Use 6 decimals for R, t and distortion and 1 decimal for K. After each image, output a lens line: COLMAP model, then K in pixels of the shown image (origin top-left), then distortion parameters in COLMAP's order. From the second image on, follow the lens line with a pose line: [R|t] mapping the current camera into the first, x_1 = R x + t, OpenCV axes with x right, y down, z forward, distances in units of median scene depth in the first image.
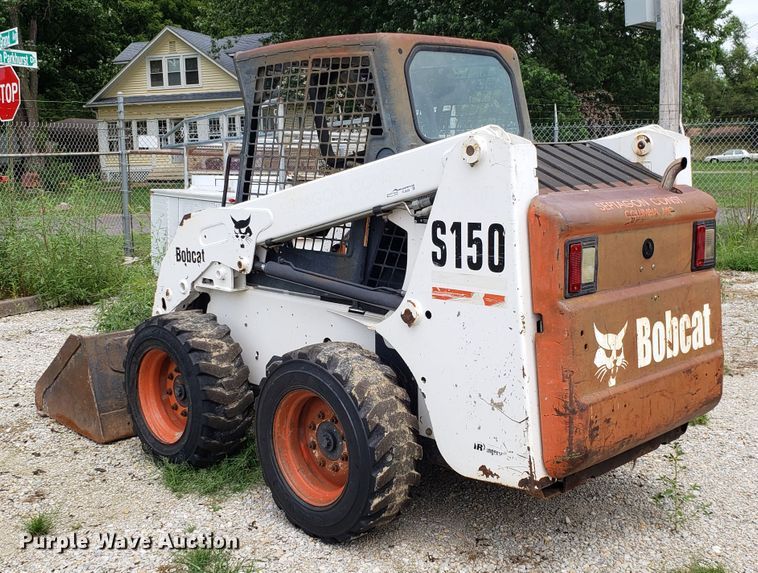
lens RADIAL K [[889.4, 0, 377.3], [0, 889.4, 253.7], [0, 0, 1]] dist [0.190752, -0.640129]
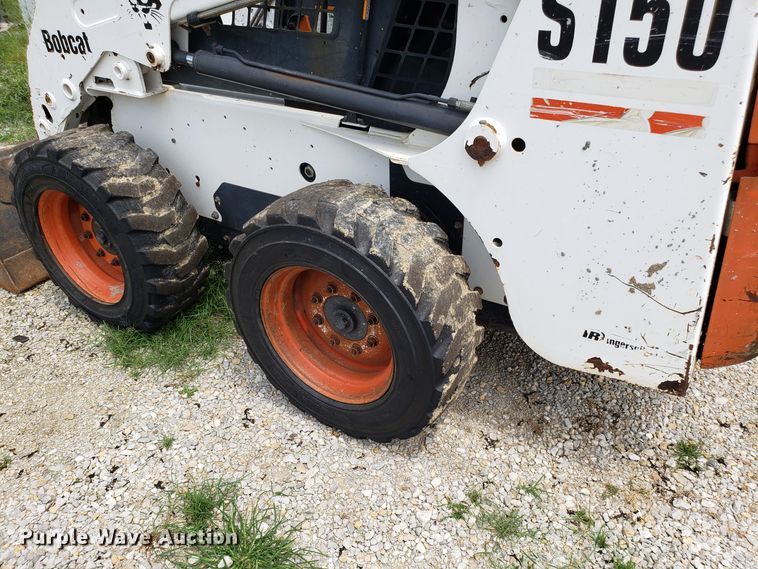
lens RADIAL K [[612.1, 0, 379.0], [0, 612.1, 284.5], [0, 0, 1]] dist [0.004127, 0.007600]
pose [[0.972962, -0.143537, 0.180946, -0.096457], [0.052504, 0.900383, 0.431919, -0.023202], [-0.224917, -0.410741, 0.883575, 0.499000]]
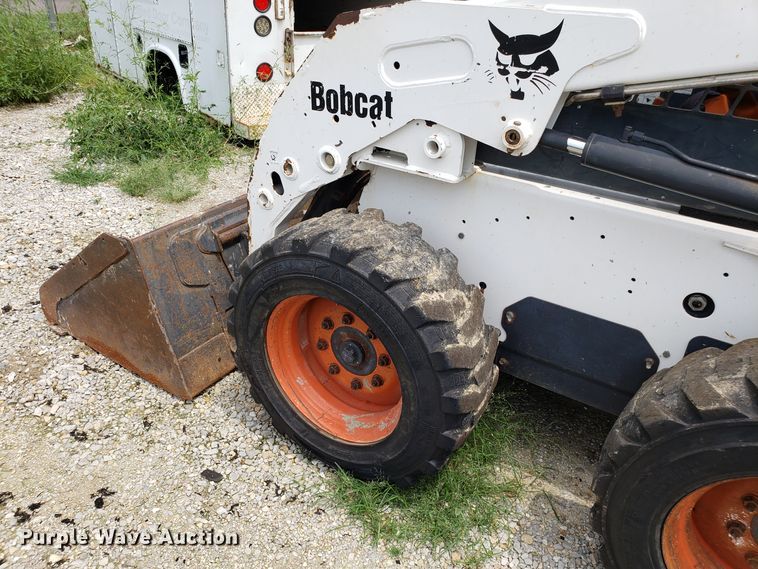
lens RADIAL K [[622.5, 0, 379.0], [0, 622.5, 284.5], [0, 0, 1]] dist [0.038400, -0.004660]
pose [[0.976613, -0.065082, 0.204916, -0.295361], [-0.017956, 0.925066, 0.379382, -0.039682], [-0.214252, -0.374189, 0.902263, 0.692237]]
